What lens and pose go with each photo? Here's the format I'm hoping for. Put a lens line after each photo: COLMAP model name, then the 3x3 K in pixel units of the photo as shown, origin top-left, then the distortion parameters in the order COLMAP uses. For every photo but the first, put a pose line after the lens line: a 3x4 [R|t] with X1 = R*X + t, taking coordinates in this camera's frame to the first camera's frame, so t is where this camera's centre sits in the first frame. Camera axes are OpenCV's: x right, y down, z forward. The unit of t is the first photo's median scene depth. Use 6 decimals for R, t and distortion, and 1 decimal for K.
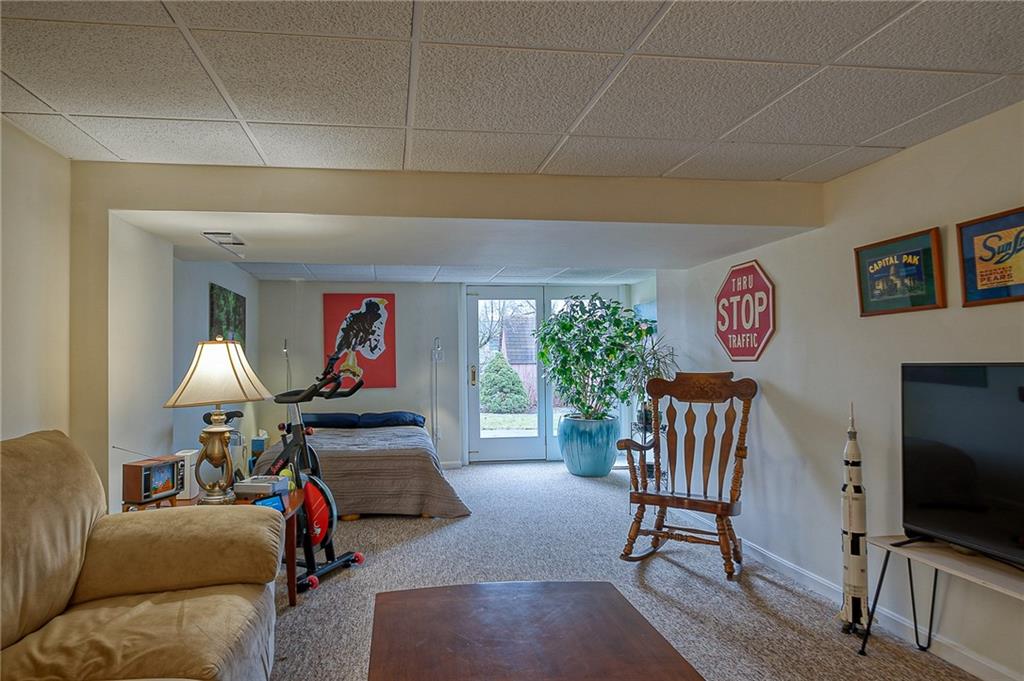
lens RADIAL K [[577.2, 0, 509.9], [0, 577.2, 341.9], [0, 0, 1]] dist [0.004394, 0.003375]
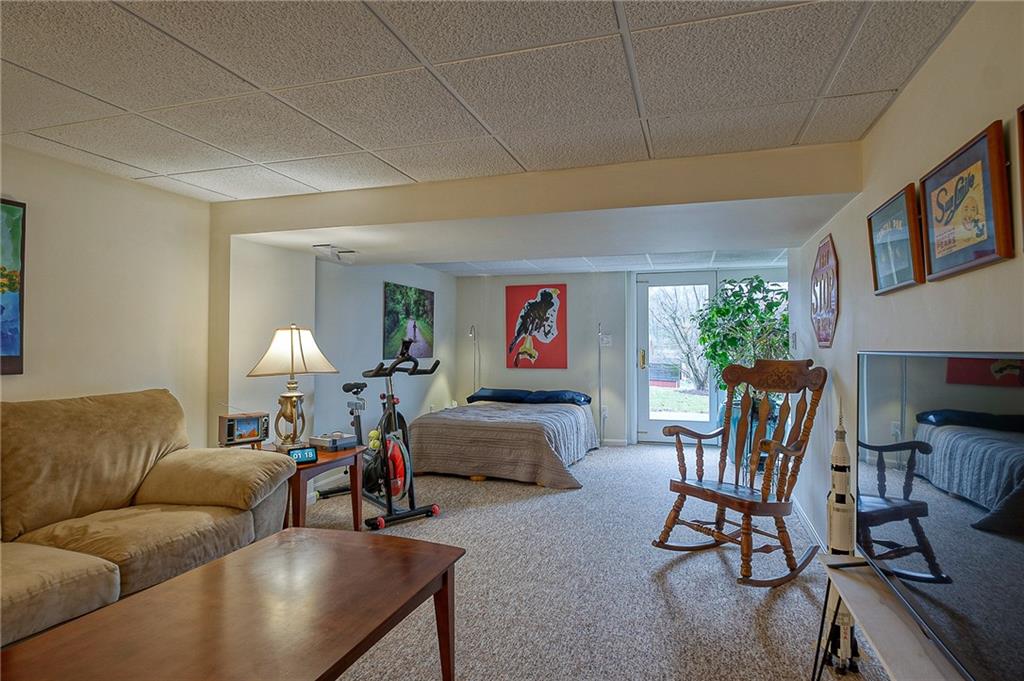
lens RADIAL K [[542.1, 0, 557.3], [0, 542.1, 325.1], [0, 0, 1]] dist [-0.002468, -0.002023]
pose [[0.917790, -0.006134, -0.397018, 0.345660], [0.004639, 0.999978, -0.004724, 0.000449], [0.397038, 0.002494, 0.917799, 0.065319]]
